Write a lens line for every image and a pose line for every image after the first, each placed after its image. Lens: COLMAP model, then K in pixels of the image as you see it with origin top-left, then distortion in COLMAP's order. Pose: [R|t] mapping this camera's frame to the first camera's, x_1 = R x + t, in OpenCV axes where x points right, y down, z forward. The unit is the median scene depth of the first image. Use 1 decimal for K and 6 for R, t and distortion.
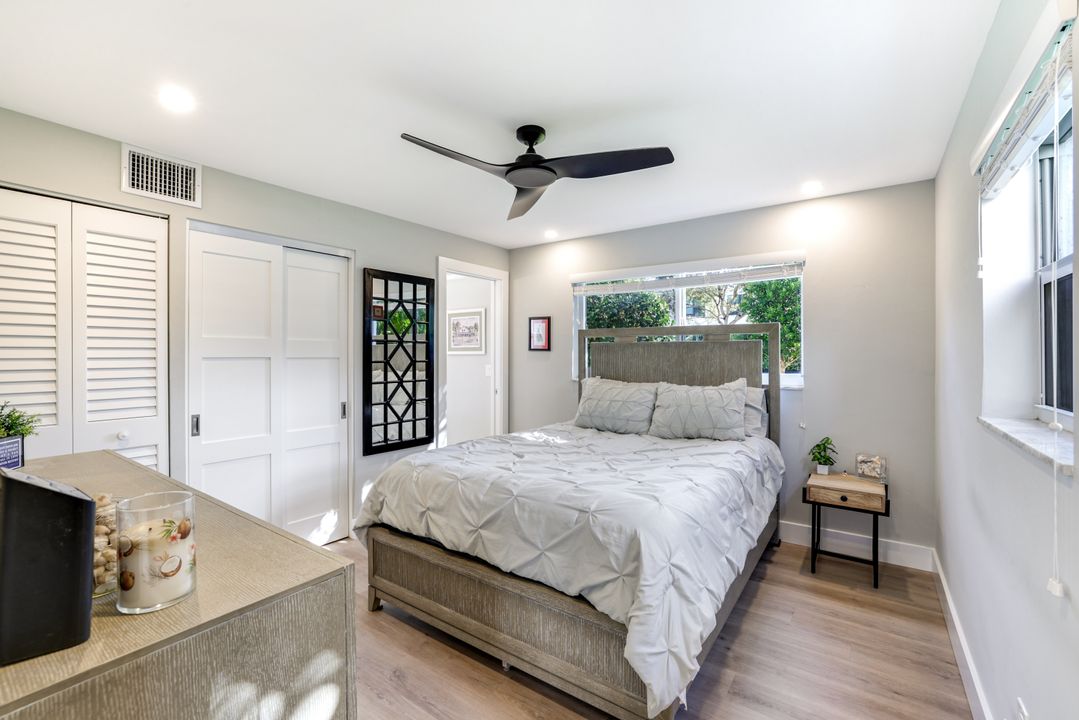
lens RADIAL K [[475.0, 0, 539.5], [0, 475.0, 360.0], [0, 0, 1]] dist [-0.034338, 0.000153]
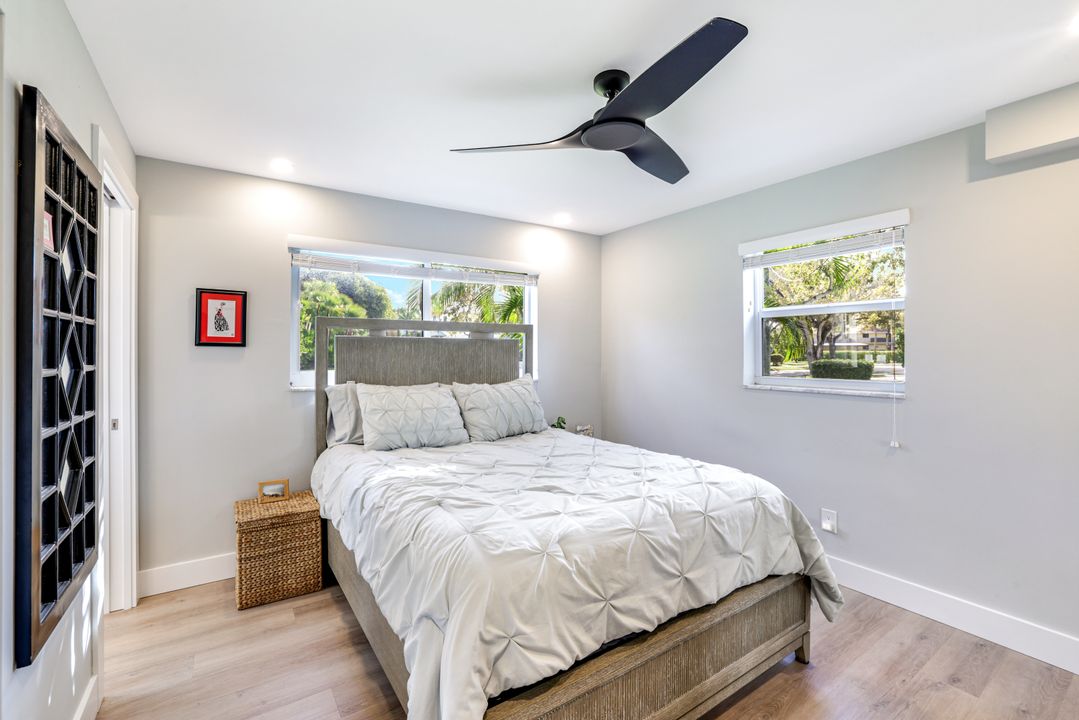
lens RADIAL K [[469.4, 0, 541.6], [0, 469.4, 347.7], [0, 0, 1]] dist [-0.014234, 0.000207]
pose [[0.335766, 0.005179, 0.941931, -0.514876], [0.009235, 0.999919, -0.008790, -0.010554], [-0.941900, 0.011650, 0.335691, 0.520440]]
